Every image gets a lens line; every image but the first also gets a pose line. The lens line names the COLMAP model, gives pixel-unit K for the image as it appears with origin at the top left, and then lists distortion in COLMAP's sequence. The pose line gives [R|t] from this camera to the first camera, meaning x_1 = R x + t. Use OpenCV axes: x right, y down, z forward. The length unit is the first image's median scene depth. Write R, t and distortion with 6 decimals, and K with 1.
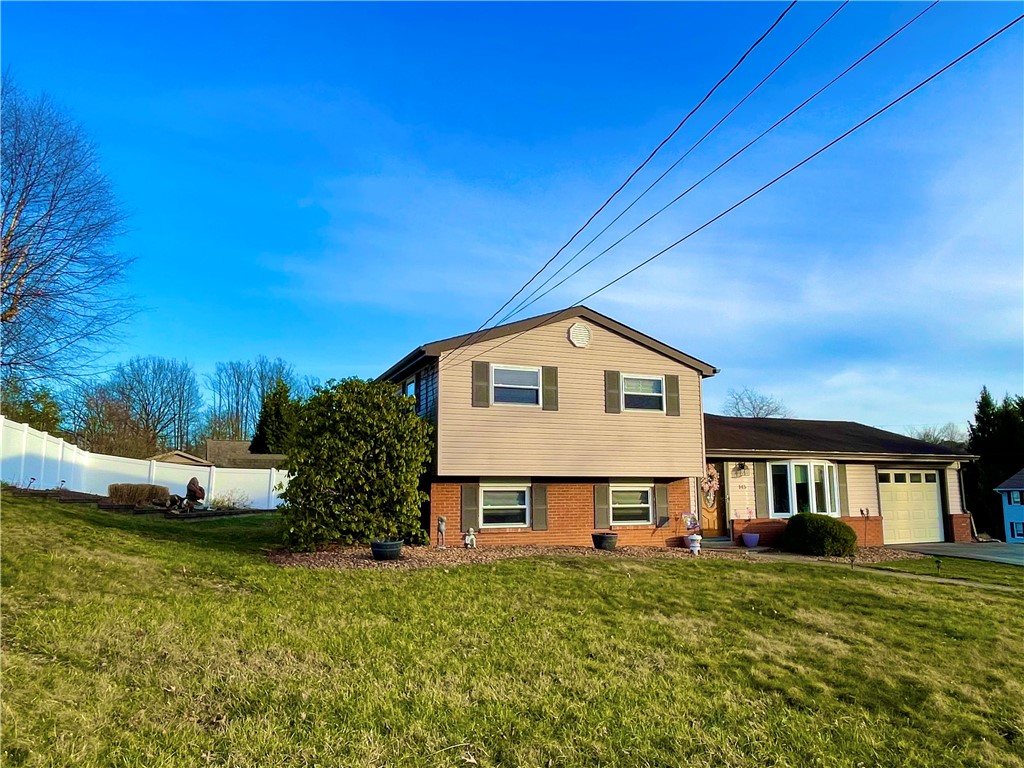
lens RADIAL K [[702.2, 0, 494.6], [0, 702.2, 430.0], [0, 0, 1]] dist [-0.010494, -0.004781]
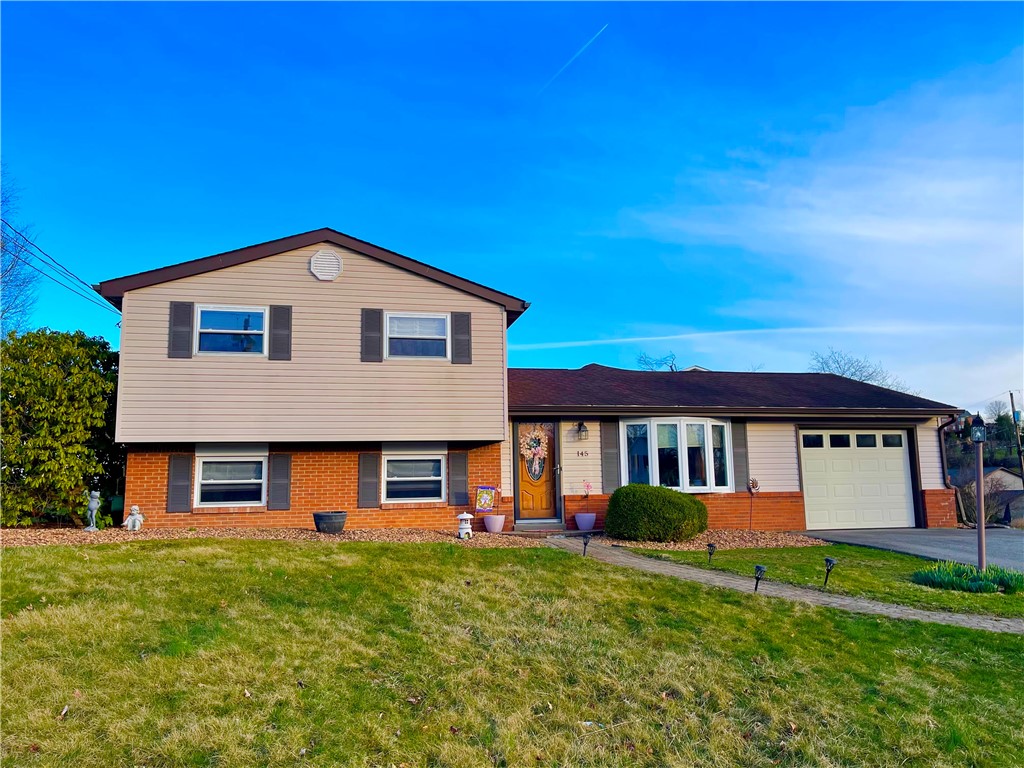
lens RADIAL K [[758.2, 0, 515.5], [0, 758.2, 385.8], [0, 0, 1]] dist [0.059843, -0.080303]
pose [[0.987646, -0.020674, -0.155335, 0.437376], [0.019265, 0.999758, -0.010575, 0.014339], [0.155516, 0.007452, 0.987805, 0.168275]]
